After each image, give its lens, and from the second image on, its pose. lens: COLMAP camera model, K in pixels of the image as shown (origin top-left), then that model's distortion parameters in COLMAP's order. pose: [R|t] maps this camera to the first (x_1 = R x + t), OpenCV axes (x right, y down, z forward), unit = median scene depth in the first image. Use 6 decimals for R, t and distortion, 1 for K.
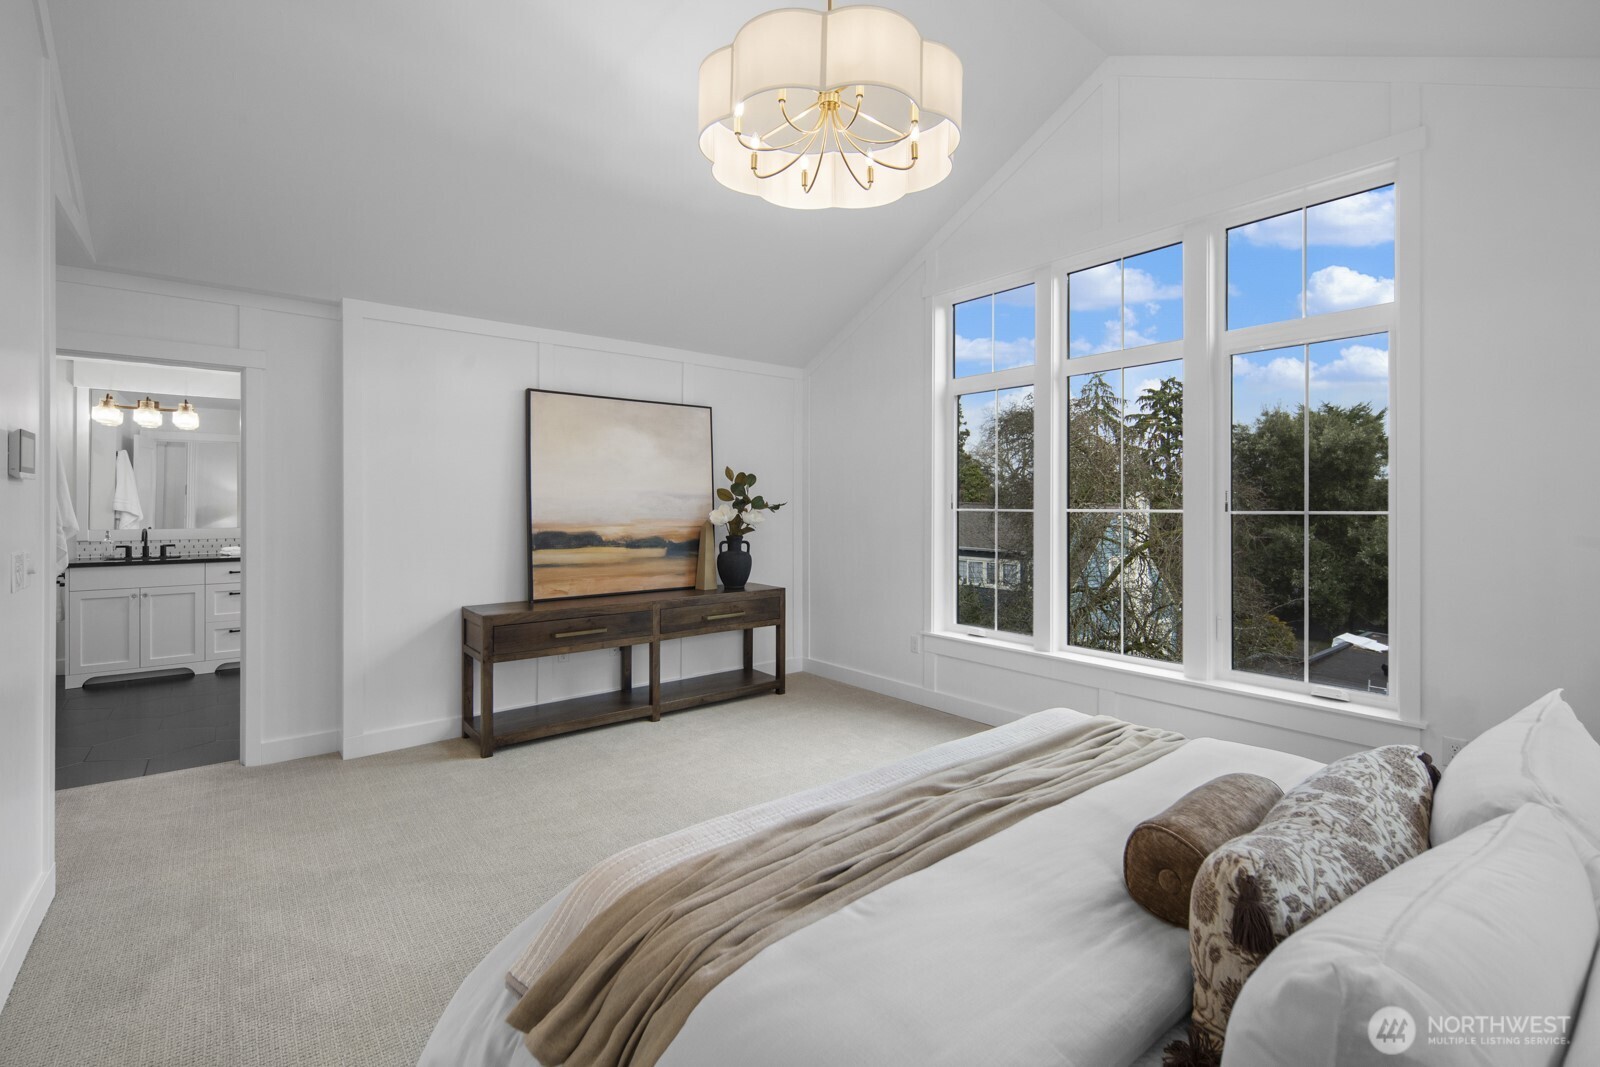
lens RADIAL K [[700.3, 0, 802.5], [0, 700.3, 508.3], [0, 0, 1]] dist [-0.003737, -0.000205]
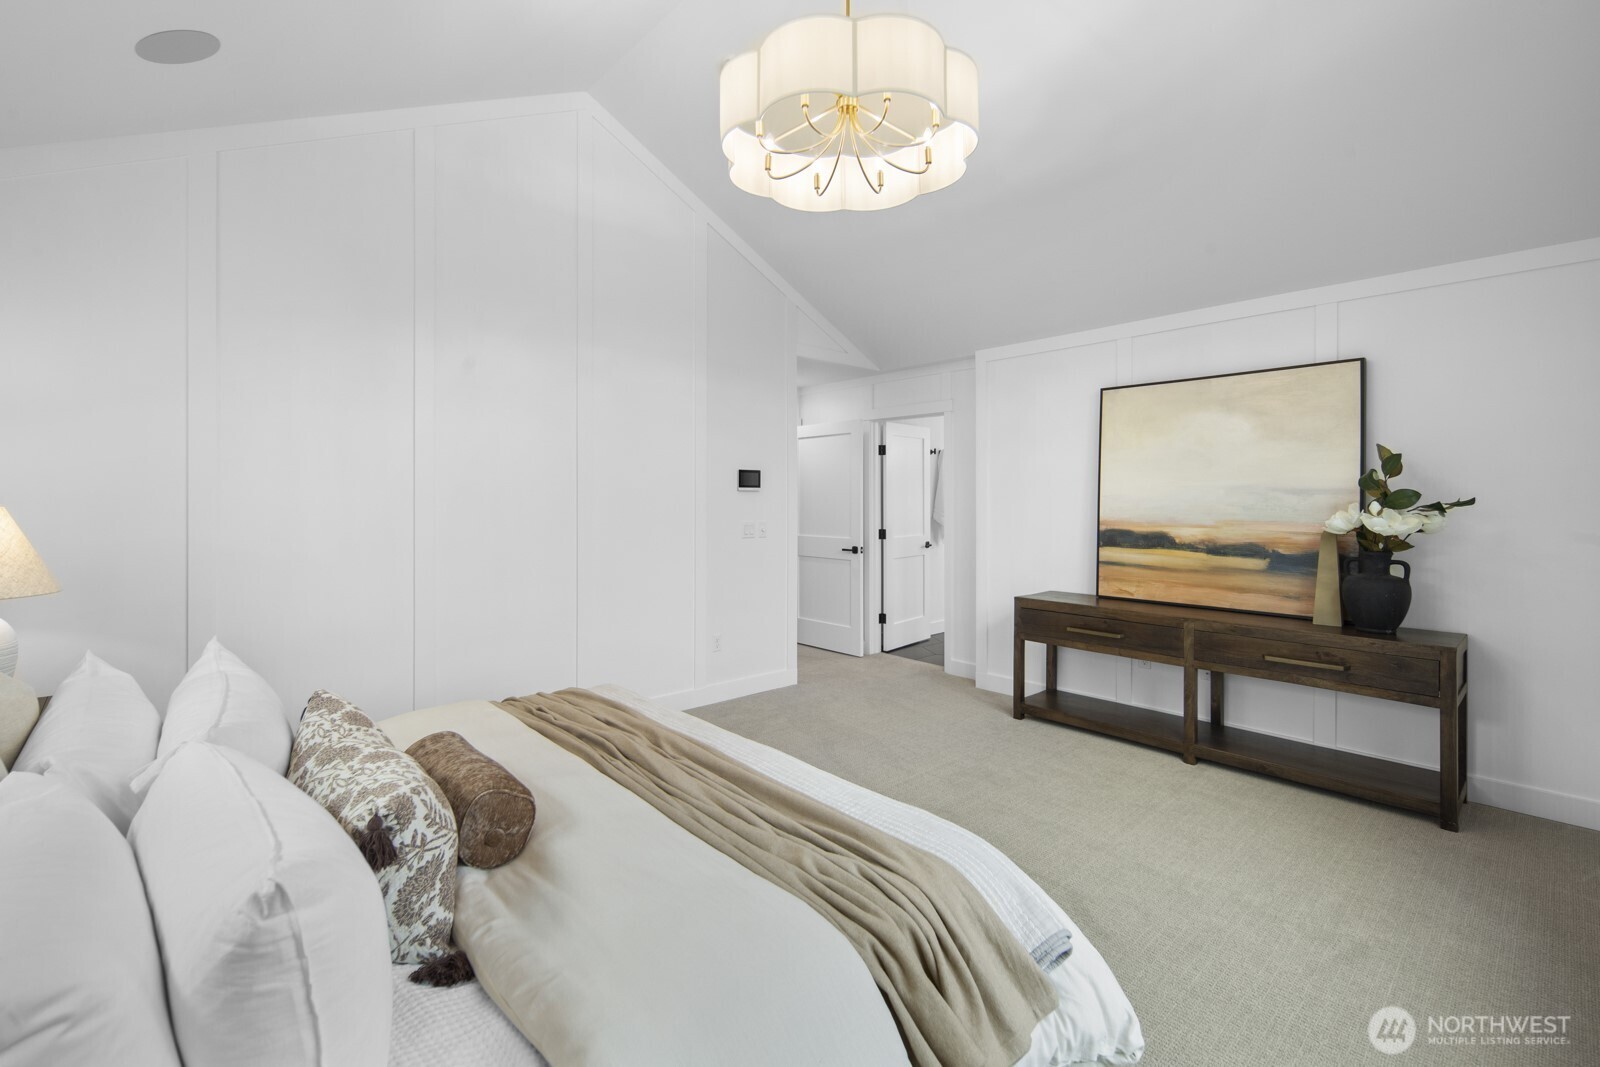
lens RADIAL K [[700.3, 0, 808.2], [0, 700.3, 500.5], [0, 0, 1]] dist [-0.003737, -0.000205]
pose [[0.071450, 0.001619, -0.997443, 0.575134], [-0.007308, 0.999973, 0.001100, -0.005141], [0.997417, 0.007210, 0.071460, 0.478675]]
